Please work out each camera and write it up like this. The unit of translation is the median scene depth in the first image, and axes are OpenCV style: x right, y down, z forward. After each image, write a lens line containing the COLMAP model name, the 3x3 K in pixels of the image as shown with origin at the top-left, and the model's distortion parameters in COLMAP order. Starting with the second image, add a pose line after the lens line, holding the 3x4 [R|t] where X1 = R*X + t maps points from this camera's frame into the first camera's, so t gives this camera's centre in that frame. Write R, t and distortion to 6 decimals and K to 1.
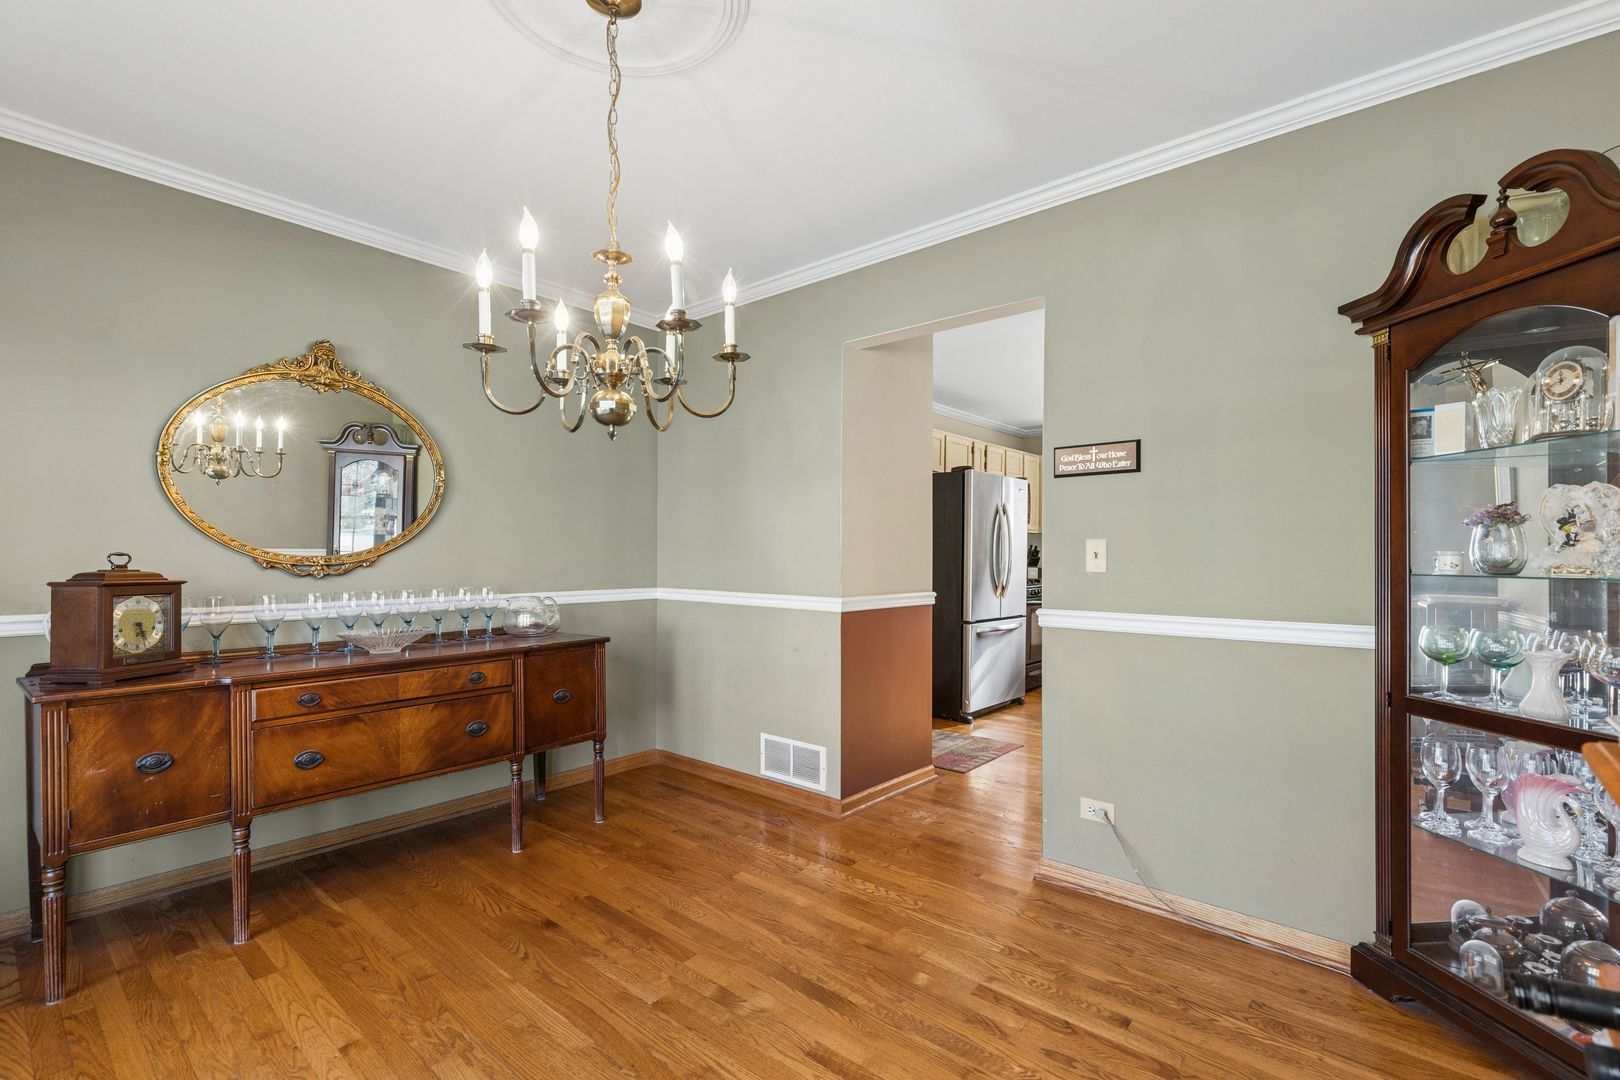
lens RADIAL K [[727.0, 0, 814.9], [0, 727.0, 545.1], [0, 0, 1]] dist [0.000769, -0.000290]
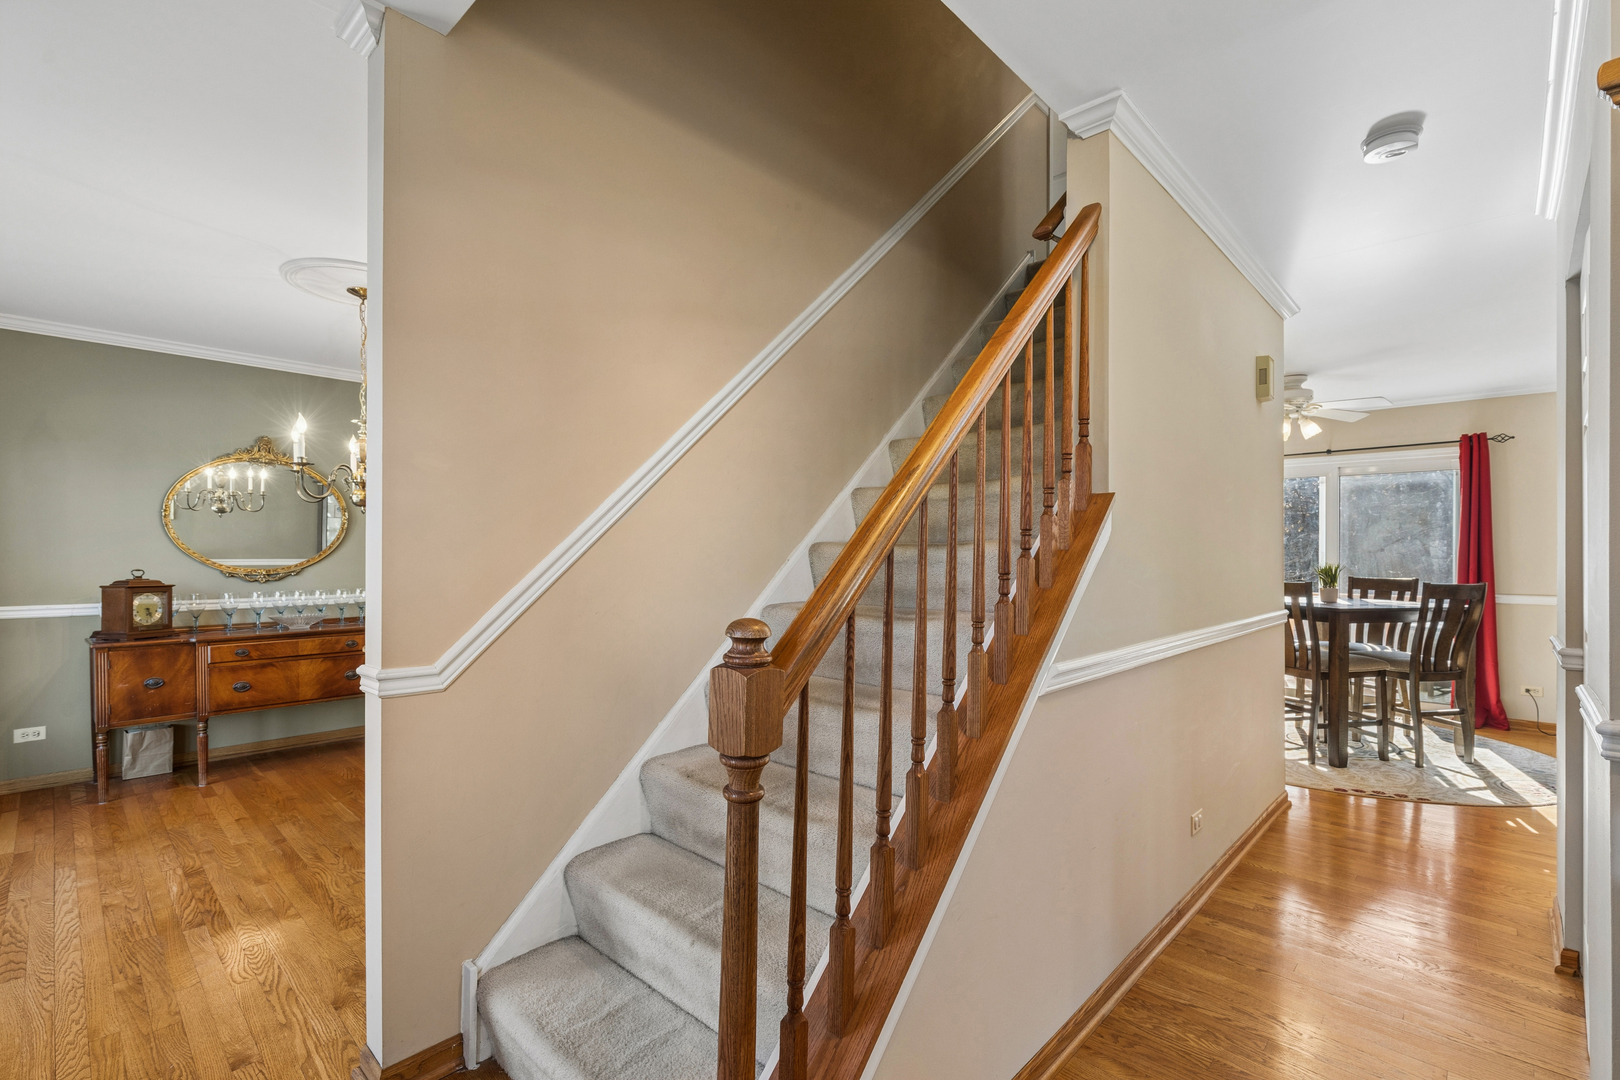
lens RADIAL K [[727.0, 0, 806.2], [0, 727.0, 546.4], [0, 0, 1]] dist [0.000769, -0.000290]
pose [[0.998084, -0.005621, -0.061616, 0.775516], [0.005714, 0.999983, 0.001336, -0.038187], [0.061607, -0.001686, 0.998099, -0.669080]]
